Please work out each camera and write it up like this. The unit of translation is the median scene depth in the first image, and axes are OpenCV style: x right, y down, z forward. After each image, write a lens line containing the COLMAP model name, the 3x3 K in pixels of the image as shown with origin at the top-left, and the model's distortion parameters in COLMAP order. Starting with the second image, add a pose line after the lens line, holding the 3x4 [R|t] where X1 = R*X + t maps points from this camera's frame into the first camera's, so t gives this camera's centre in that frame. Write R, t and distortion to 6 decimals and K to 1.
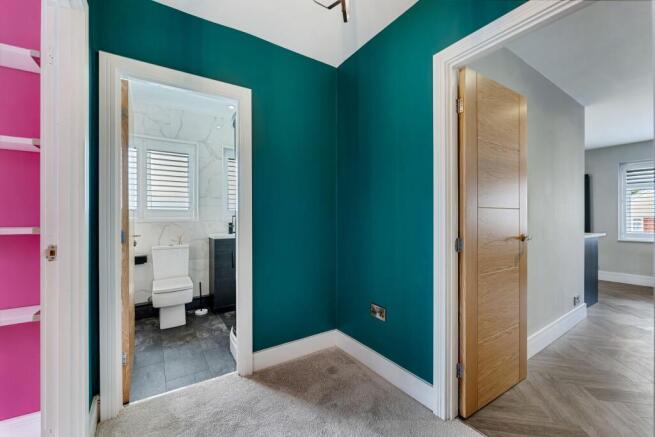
lens RADIAL K [[265.8, 0, 328.2], [0, 265.8, 215.9], [0, 0, 1]] dist [-0.000330, 0.000105]
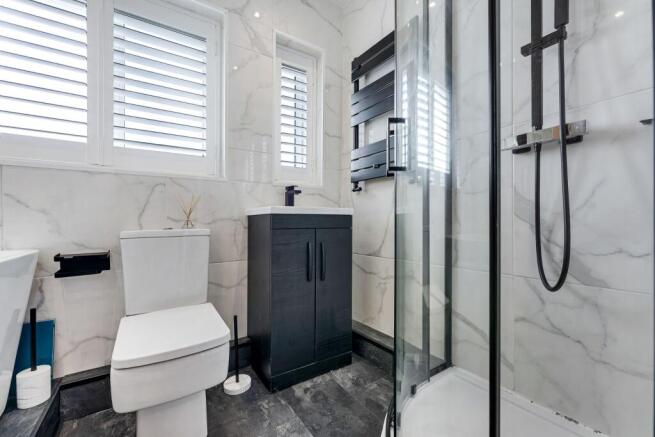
lens RADIAL K [[265.8, 0, 328.2], [0, 265.8, 215.9], [0, 0, 1]] dist [-0.000330, 0.000105]
pose [[0.999972, 0.001737, 0.007261, -0.328638], [-0.001697, 0.999983, -0.005507, 0.089311], [-0.007271, 0.005494, 0.999958, 0.556722]]
